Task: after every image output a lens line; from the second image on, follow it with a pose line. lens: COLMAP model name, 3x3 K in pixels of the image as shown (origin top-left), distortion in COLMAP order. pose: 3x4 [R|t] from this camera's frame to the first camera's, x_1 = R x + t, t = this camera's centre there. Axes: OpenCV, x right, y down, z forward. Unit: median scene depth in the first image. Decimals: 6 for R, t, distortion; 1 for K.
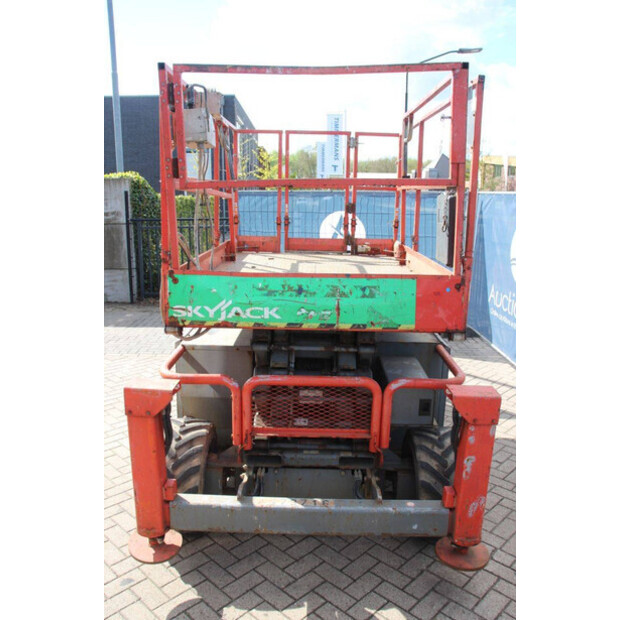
lens RADIAL K [[543.3, 0, 310.0], [0, 543.3, 310.0], [0, 0, 1]] dist [-0.180878, 0.193173]
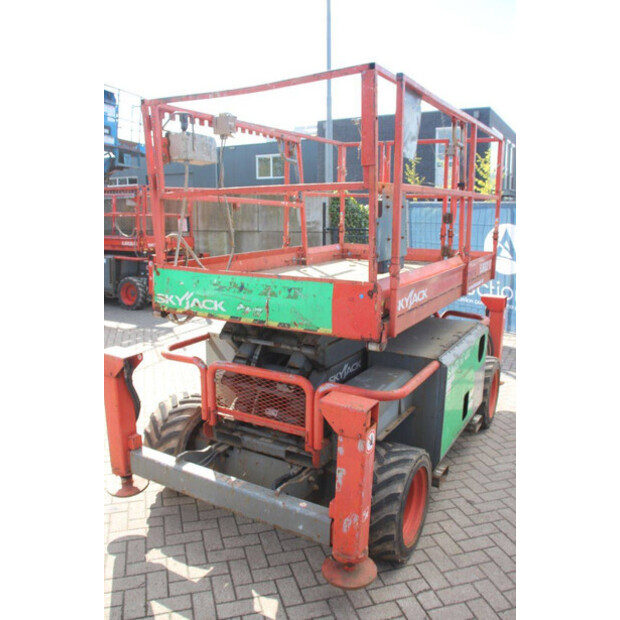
lens RADIAL K [[543.3, 0, 310.0], [0, 543.3, 310.0], [0, 0, 1]] dist [-0.180878, 0.193173]
pose [[0.867553, 0.082616, -0.490436, 0.649306], [-0.094876, 0.995489, -0.000136, -0.003787], [0.488212, 0.046649, 0.871477, 0.102544]]
